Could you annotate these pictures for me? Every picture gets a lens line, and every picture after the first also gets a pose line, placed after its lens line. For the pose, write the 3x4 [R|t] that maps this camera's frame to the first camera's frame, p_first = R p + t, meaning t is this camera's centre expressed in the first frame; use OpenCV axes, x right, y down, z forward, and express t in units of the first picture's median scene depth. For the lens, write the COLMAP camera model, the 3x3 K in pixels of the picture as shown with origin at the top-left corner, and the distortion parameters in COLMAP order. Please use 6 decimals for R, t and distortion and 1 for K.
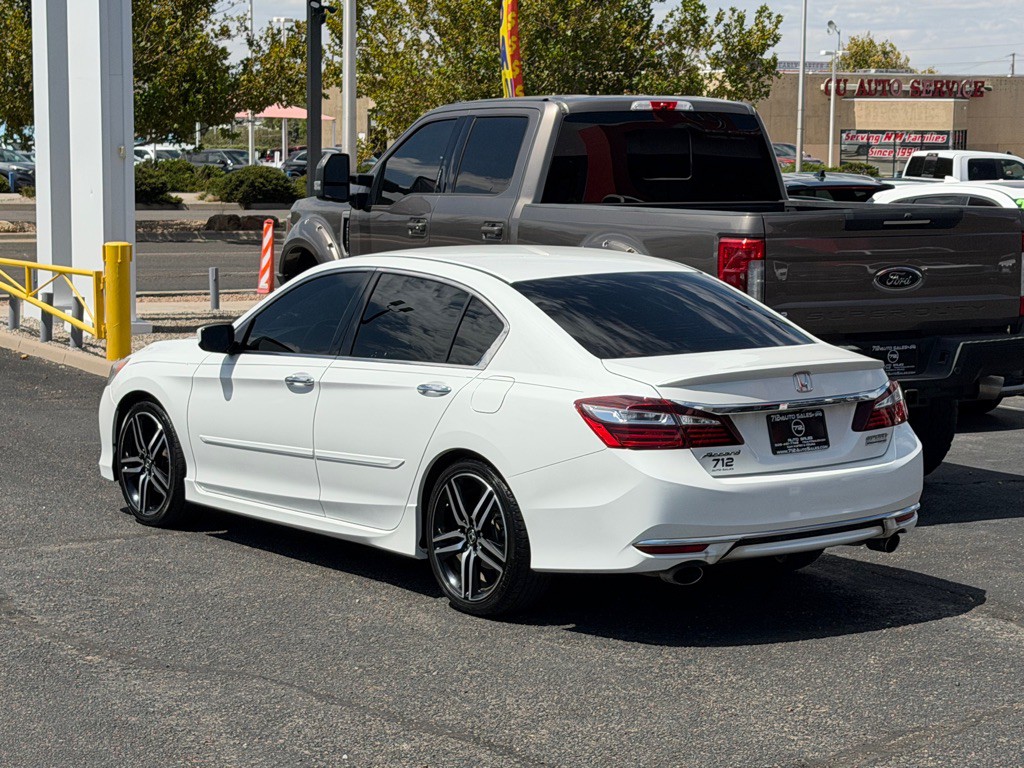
lens RADIAL K [[2294.9, 0, 524.5], [0, 2294.9, 379.6], [0, 0, 1]] dist [0.143566, 0.000000]
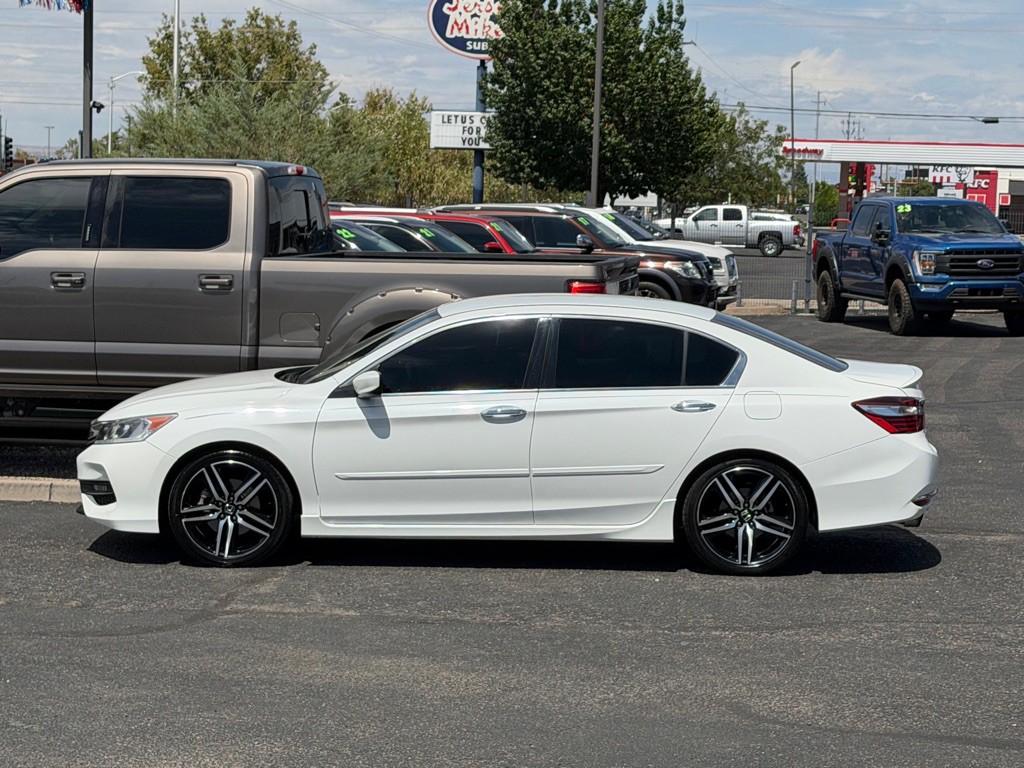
lens RADIAL K [[2294.9, 0, 522.4], [0, 2294.9, 384.9], [0, 0, 1]] dist [0.143566, 0.000000]
pose [[0.620159, -0.062374, 0.781993, -1.066475], [0.067380, 0.997385, 0.026119, -0.046306], [-0.781577, 0.036493, 0.622740, 0.268878]]
